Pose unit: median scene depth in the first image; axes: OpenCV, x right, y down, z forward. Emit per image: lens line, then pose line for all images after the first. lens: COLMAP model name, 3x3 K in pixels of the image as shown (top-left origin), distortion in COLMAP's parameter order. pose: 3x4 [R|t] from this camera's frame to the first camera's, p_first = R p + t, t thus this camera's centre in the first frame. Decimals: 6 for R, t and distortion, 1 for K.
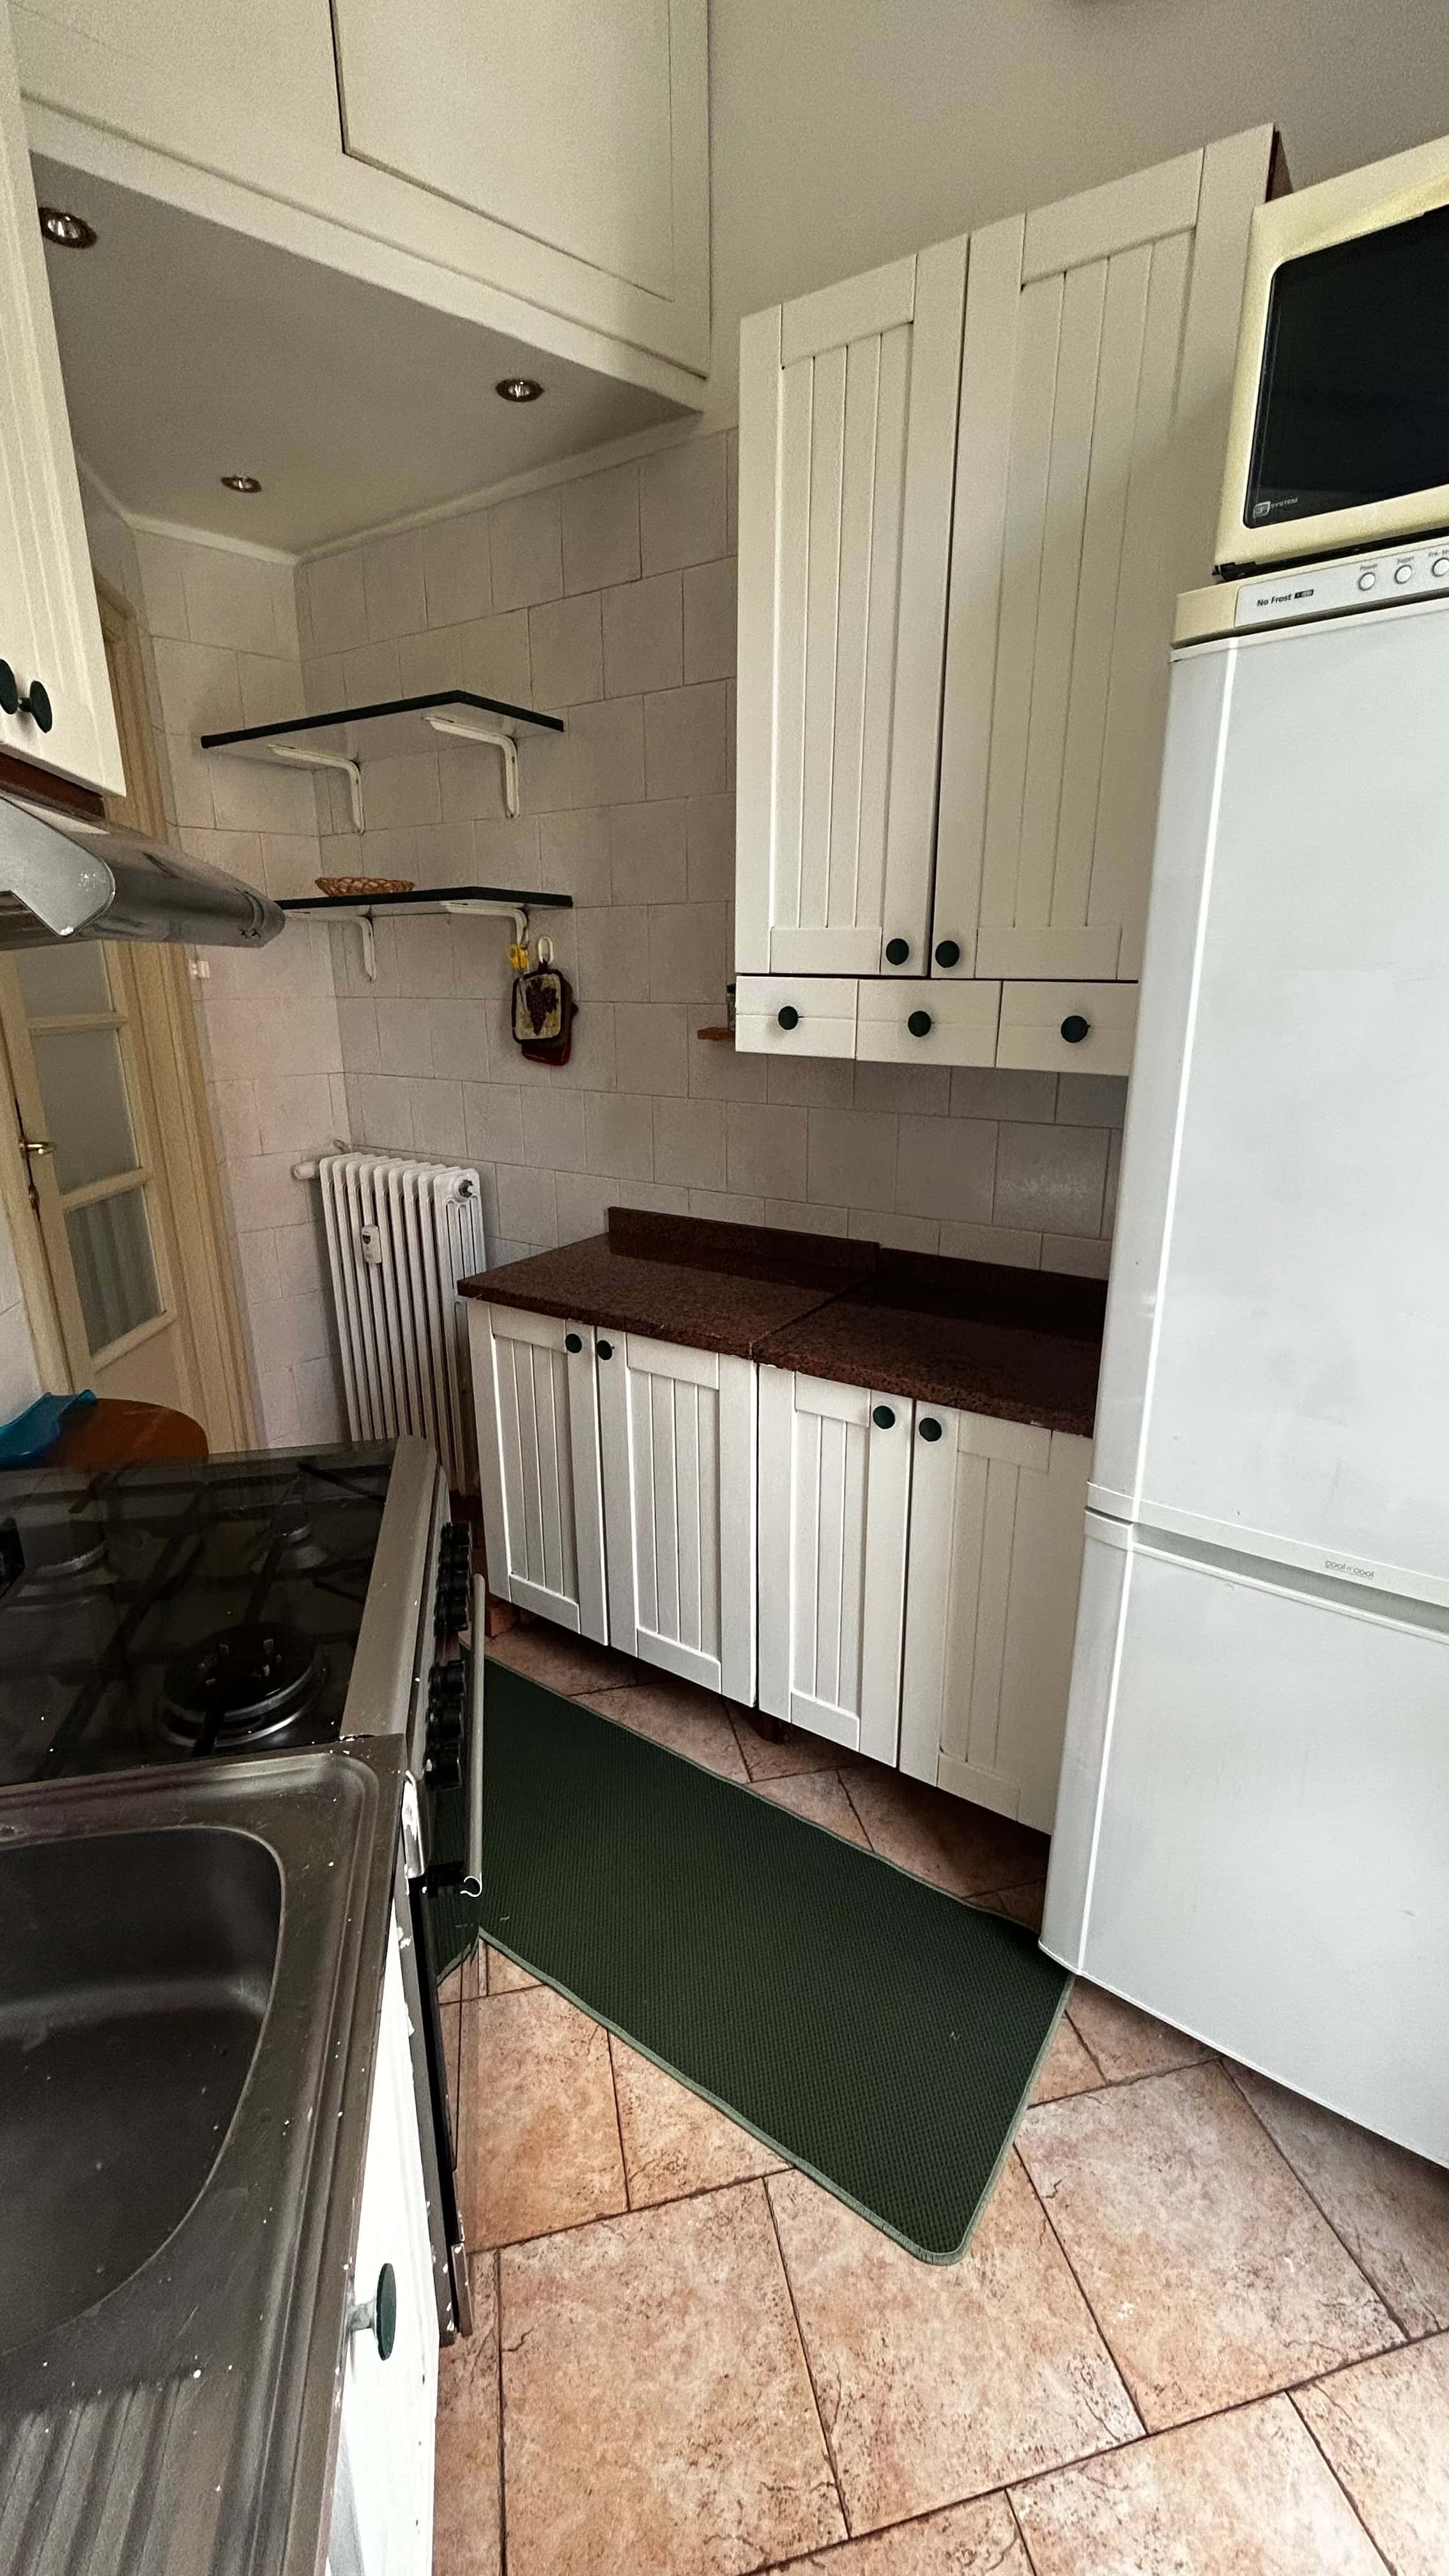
lens RADIAL K [[1048.8, 0, 727.2], [0, 1048.8, 1293.2], [0, 0, 1]] dist [-0.002121, 0.000423]
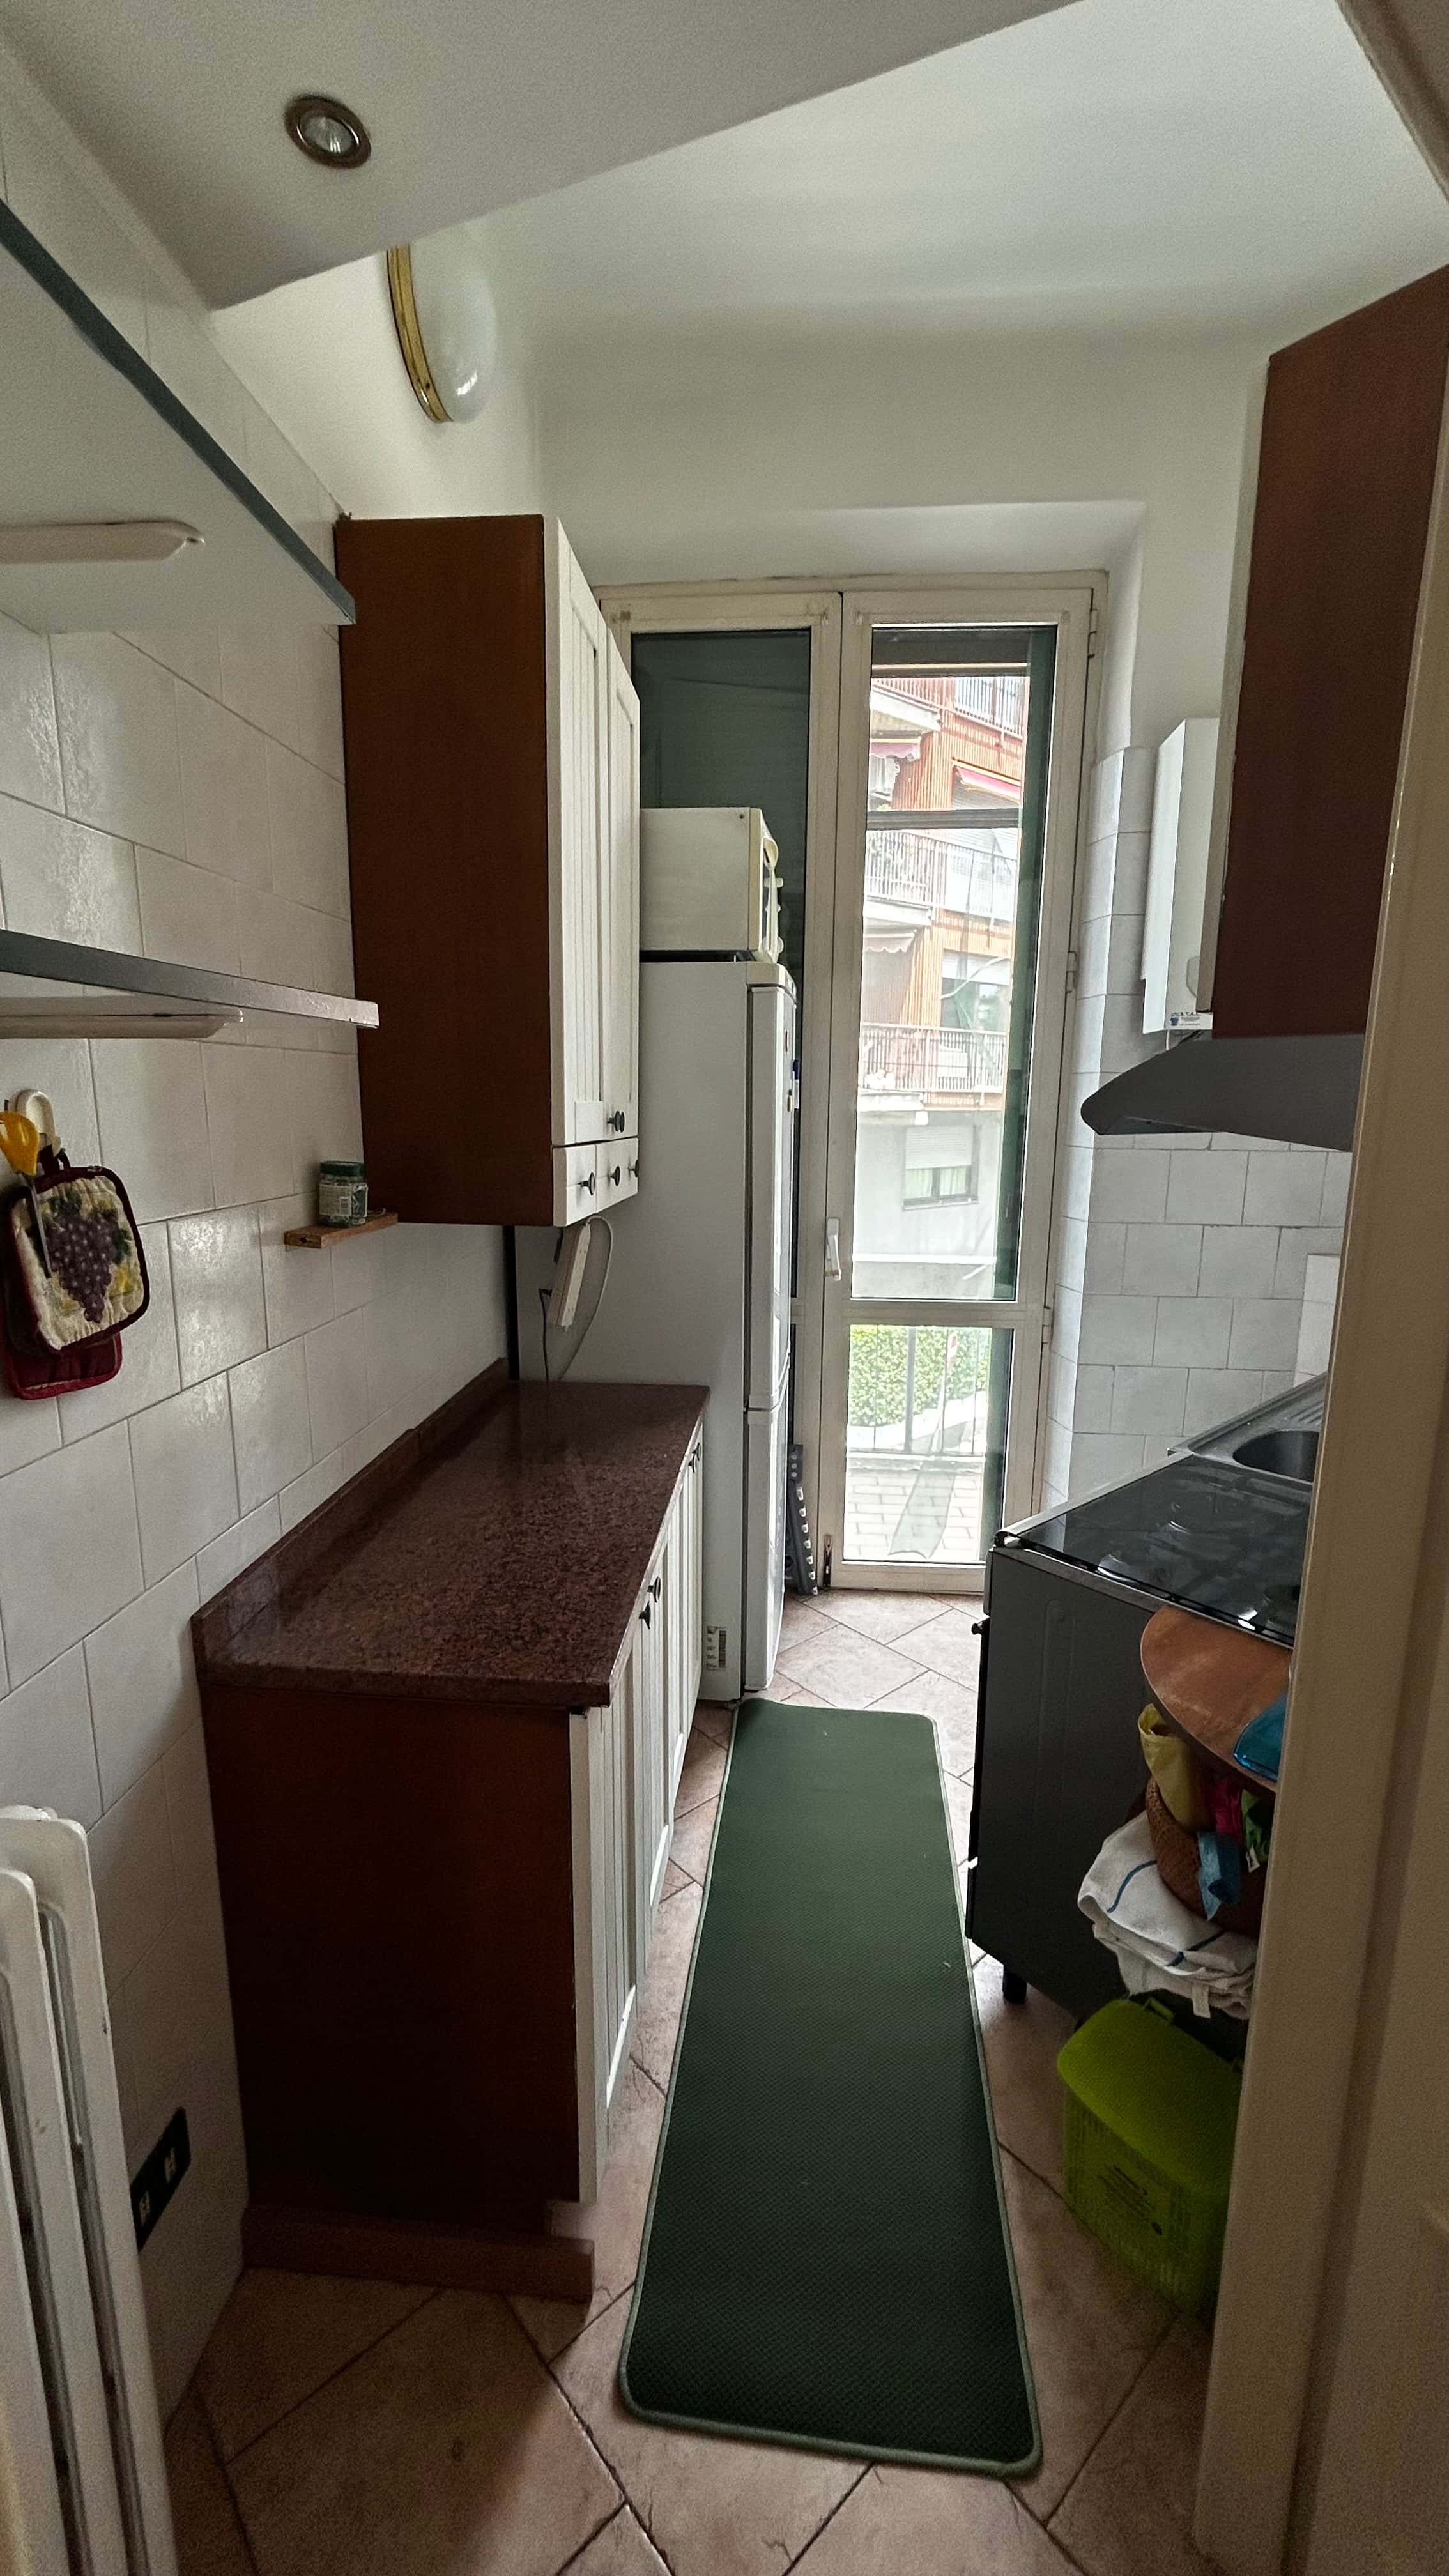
lens RADIAL K [[1048.8, 0, 727.2], [0, 1048.8, 1293.2], [0, 0, 1]] dist [-0.002121, 0.000423]
pose [[-0.482175, -0.164407, 0.860510, -0.963747], [0.250279, 0.915448, 0.315144, -0.481434], [-0.839564, 0.367322, -0.400258, 1.410463]]
